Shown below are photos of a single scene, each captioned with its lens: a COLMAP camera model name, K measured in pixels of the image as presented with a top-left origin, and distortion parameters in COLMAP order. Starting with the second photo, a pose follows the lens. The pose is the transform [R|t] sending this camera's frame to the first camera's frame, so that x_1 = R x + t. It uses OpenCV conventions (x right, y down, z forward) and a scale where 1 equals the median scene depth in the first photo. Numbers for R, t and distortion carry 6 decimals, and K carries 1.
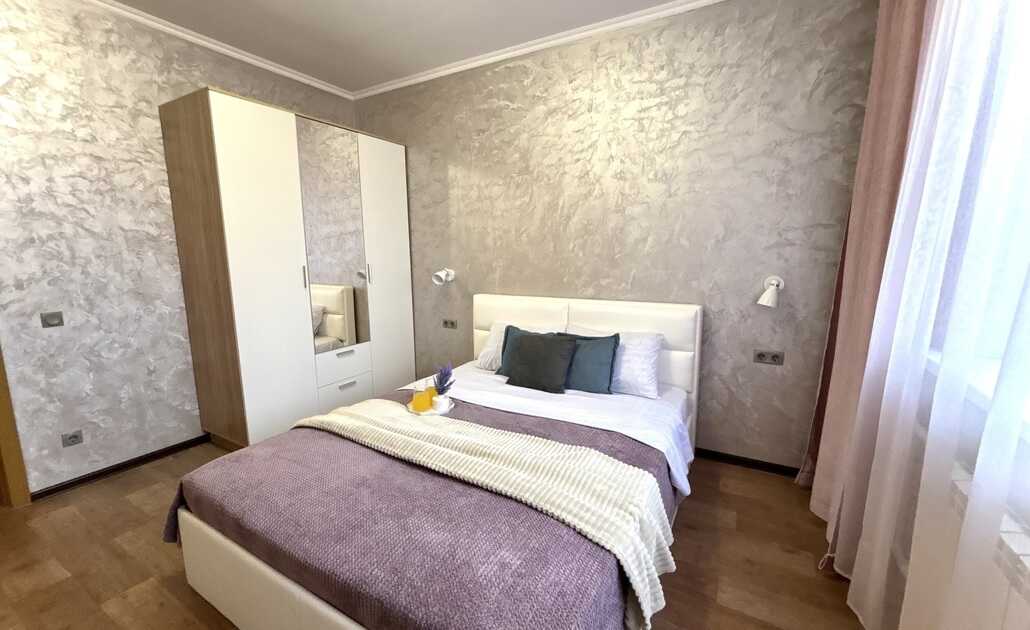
lens RADIAL K [[417.7, 0, 515.0], [0, 417.7, 315.0], [0, 0, 1]] dist [-0.000983, -0.000351]
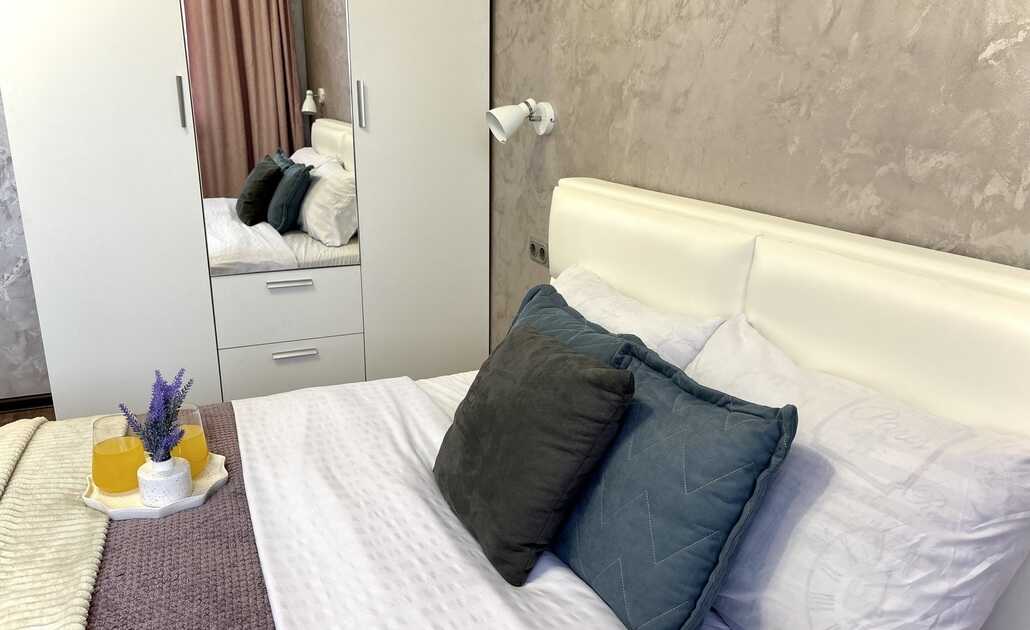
lens RADIAL K [[782.1, 0, 515.0], [0, 782.1, 315.0], [0, 0, 1]] dist [0.093563, -0.138032]
pose [[0.791998, 0.186351, -0.581388, 0.299664], [-0.109068, 0.980146, 0.165585, -0.045683], [0.600702, -0.067732, 0.796599, 0.498902]]
